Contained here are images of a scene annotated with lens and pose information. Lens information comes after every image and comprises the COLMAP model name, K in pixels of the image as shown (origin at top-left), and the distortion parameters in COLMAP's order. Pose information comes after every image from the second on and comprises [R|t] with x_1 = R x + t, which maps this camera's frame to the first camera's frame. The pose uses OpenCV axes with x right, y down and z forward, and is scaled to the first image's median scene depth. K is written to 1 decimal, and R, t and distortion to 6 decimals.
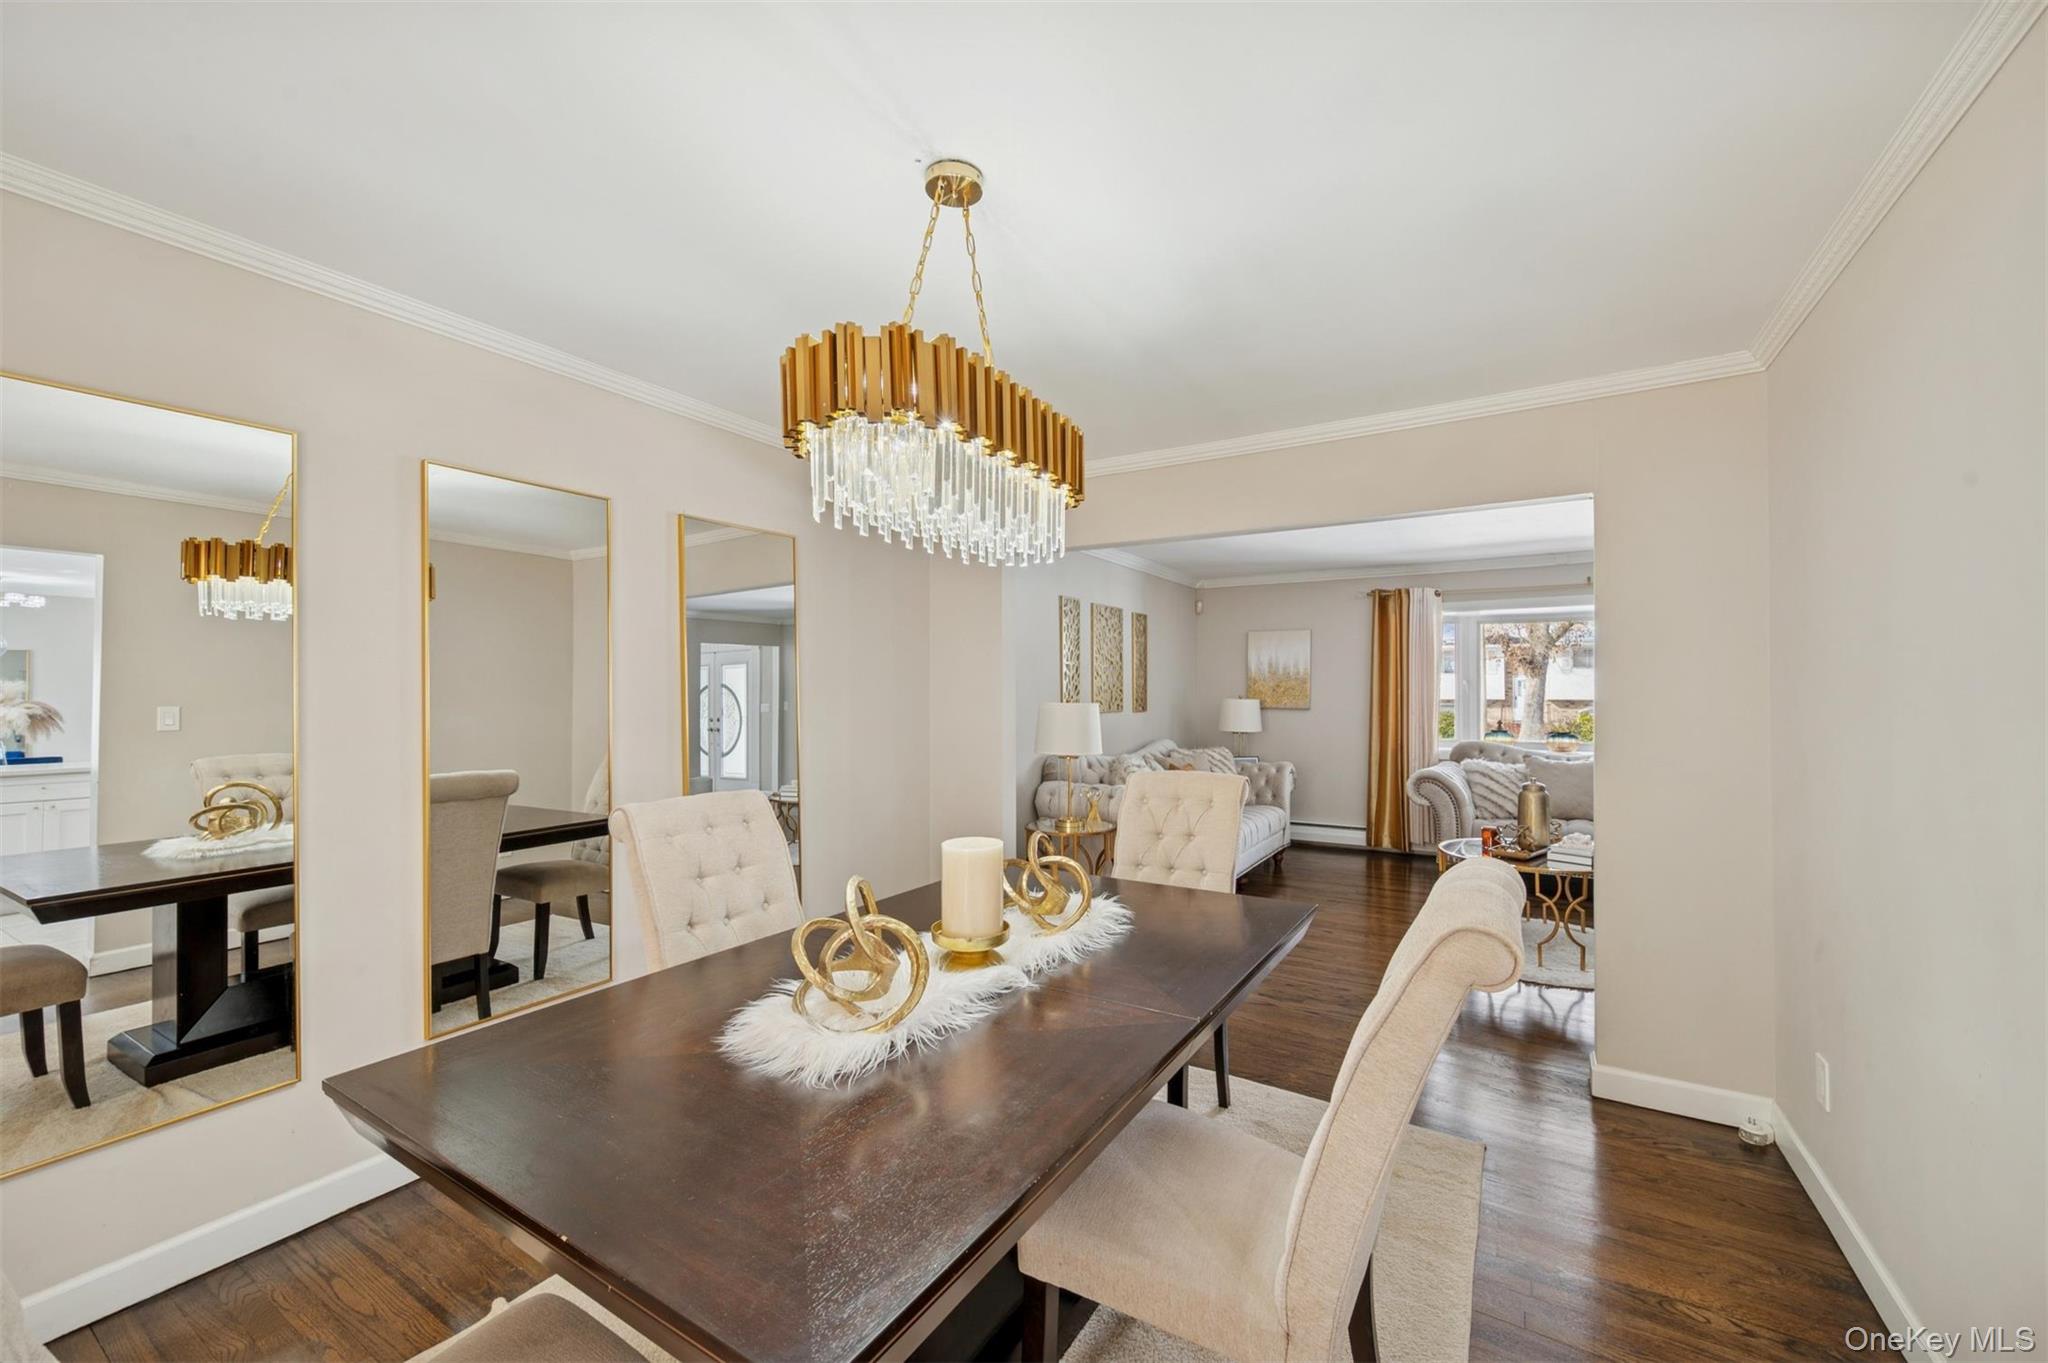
lens RADIAL K [[801.5, 0, 1034.2], [0, 801.5, 692.4], [0, 0, 1]] dist [0.000968, -0.000224]
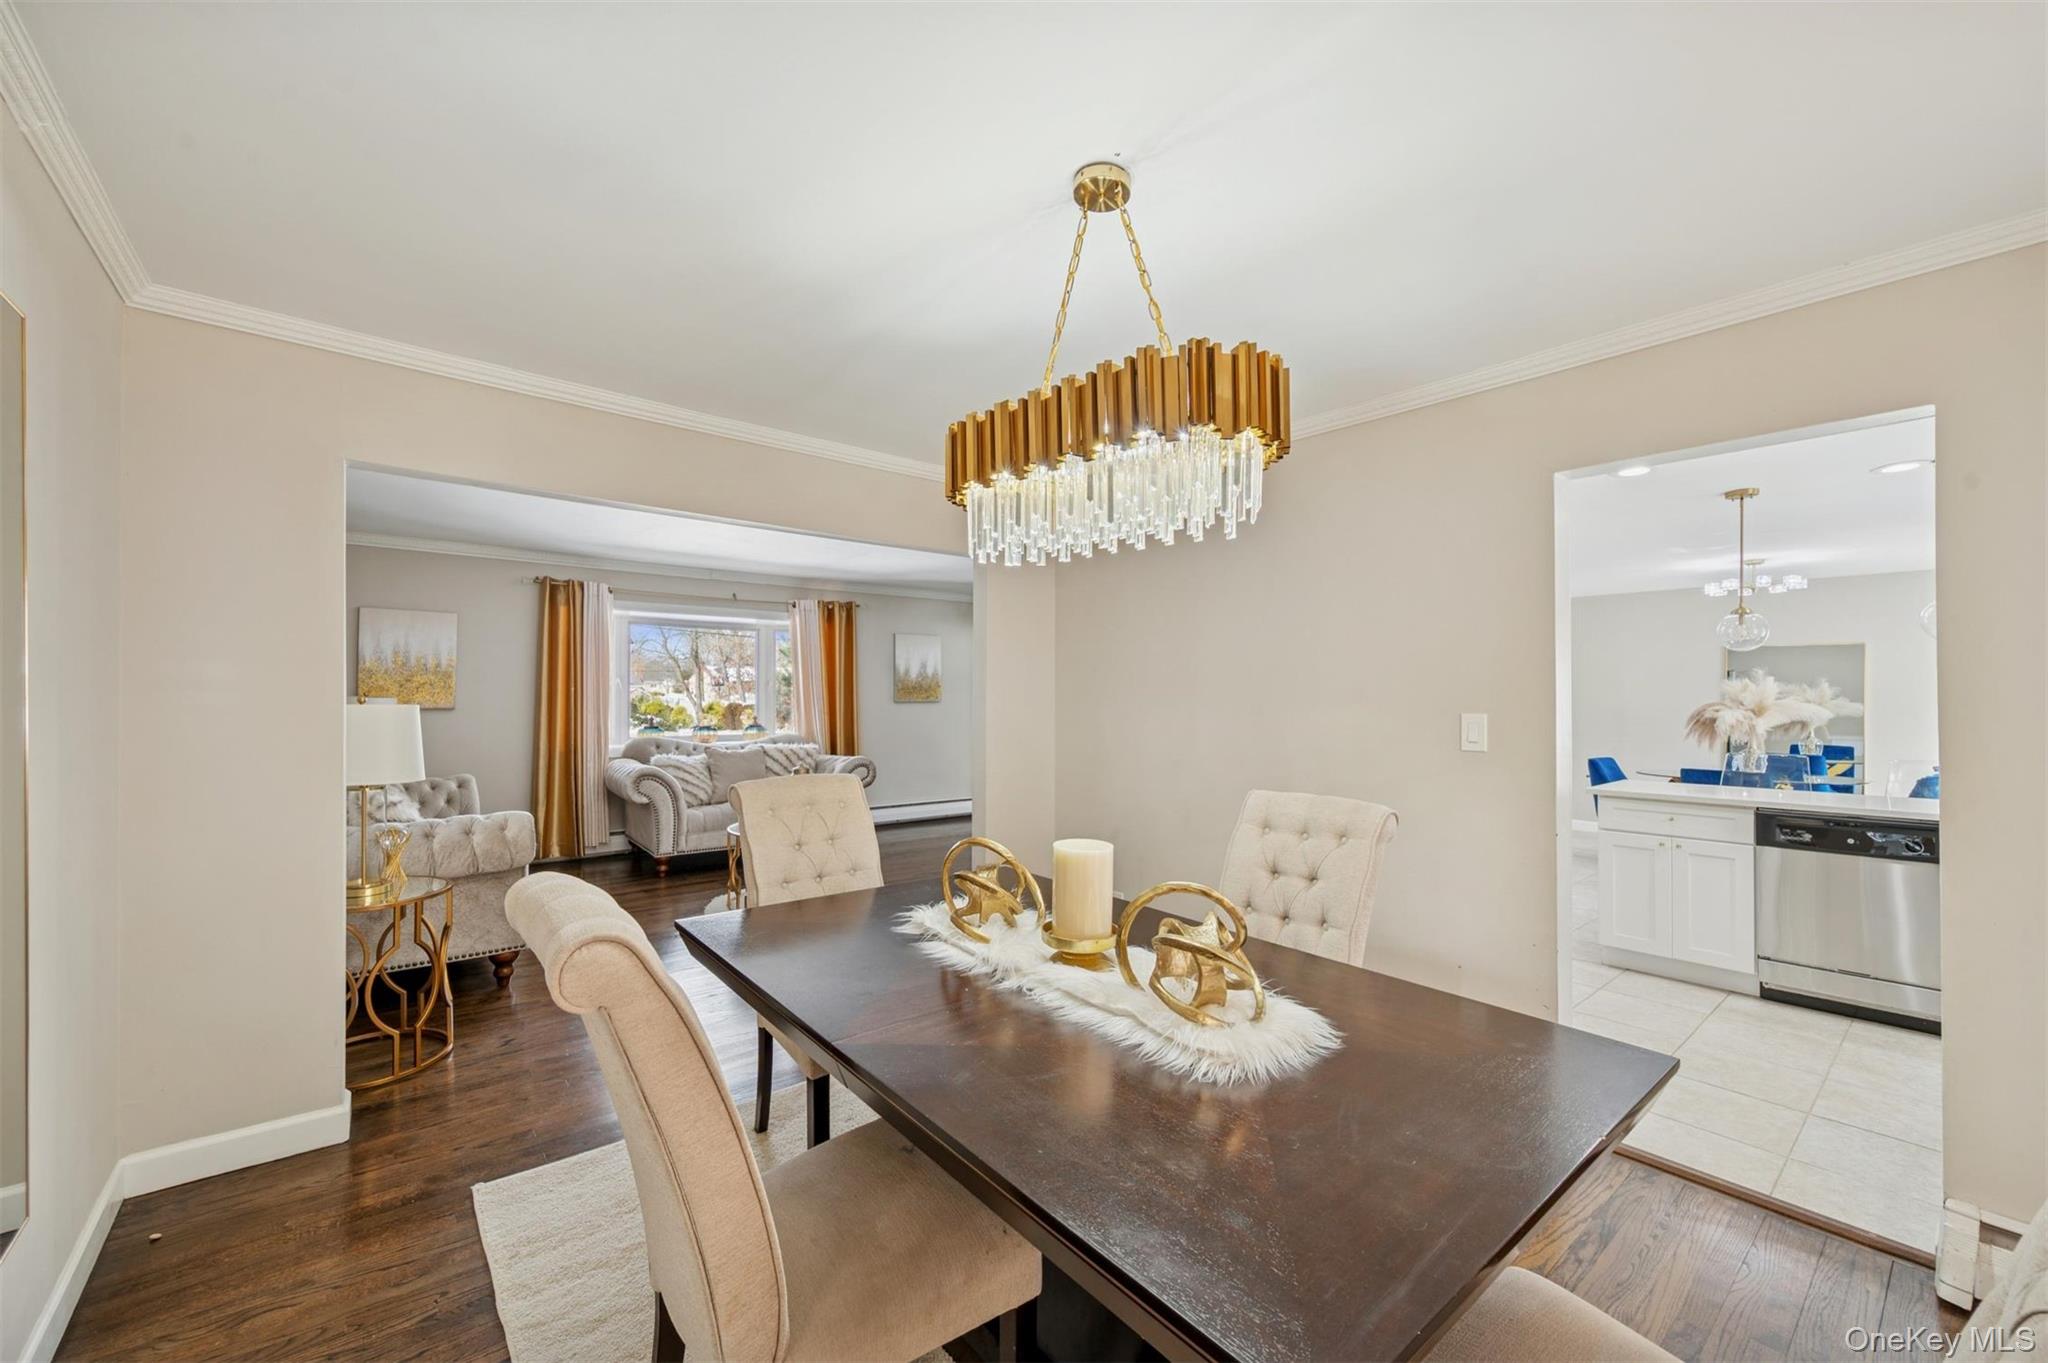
lens RADIAL K [[801.5, 0, 1027.0], [0, 801.5, 695.8], [0, 0, 1]] dist [0.000968, -0.000224]
pose [[0.330823, 0.001919, 0.943691, -0.260639], [-0.010162, 0.999947, 0.001529, 0.000043], [-0.943638, -0.010096, 0.330825, 0.185274]]
